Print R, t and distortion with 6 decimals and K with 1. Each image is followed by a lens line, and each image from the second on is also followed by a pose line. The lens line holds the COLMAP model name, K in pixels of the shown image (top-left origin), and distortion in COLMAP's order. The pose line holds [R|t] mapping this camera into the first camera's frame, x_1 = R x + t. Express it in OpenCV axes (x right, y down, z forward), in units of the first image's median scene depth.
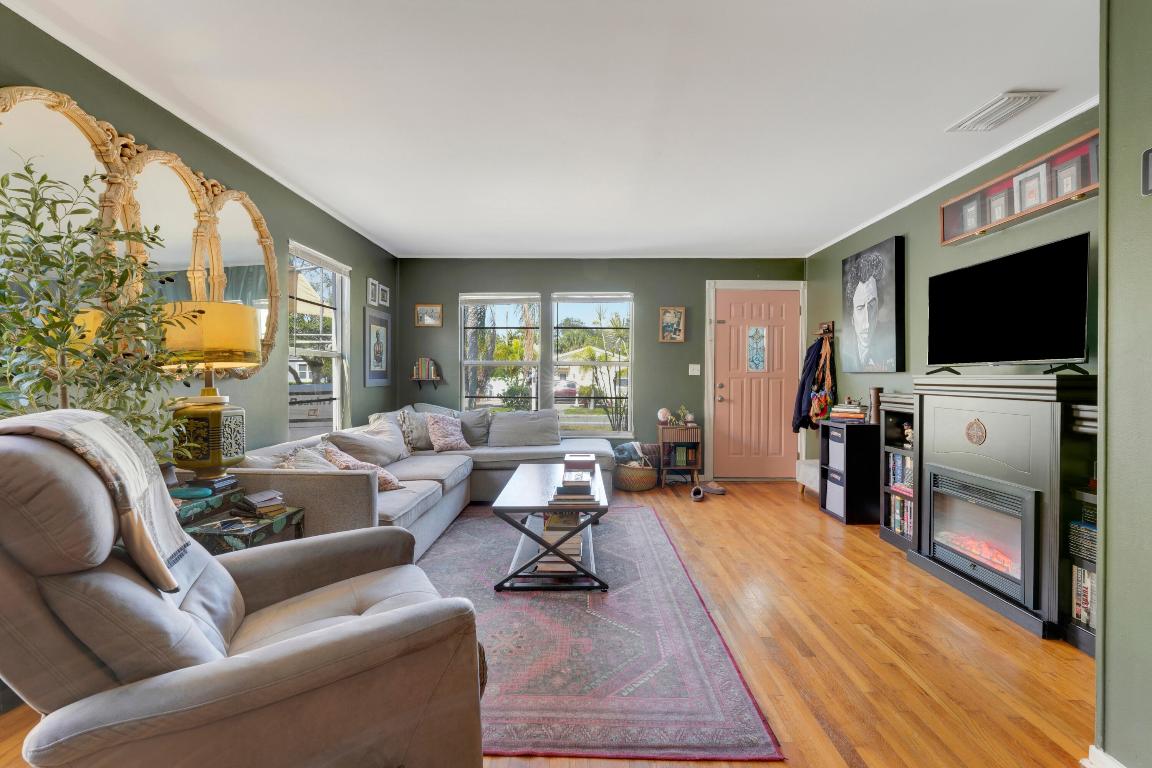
lens RADIAL K [[475.8, 0, 574.5], [0, 475.8, 382.4], [0, 0, 1]] dist [-0.019249, -0.000242]
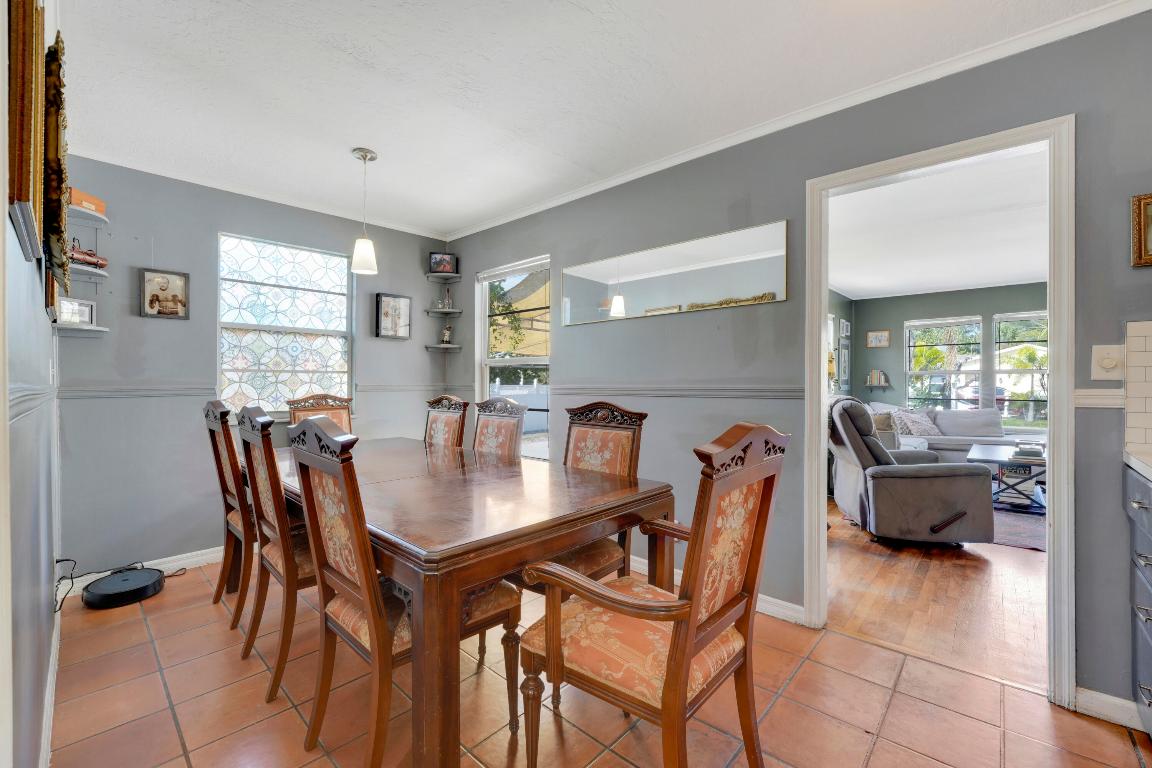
lens RADIAL K [[475.8, 0, 579.8], [0, 475.8, 383.5], [0, 0, 1]] dist [-0.019249, -0.000242]
pose [[0.746609, 0.001403, -0.665261, -0.041330], [-0.006139, 0.999970, -0.004781, -0.000025], [0.665235, 0.007654, 0.746595, -0.609696]]
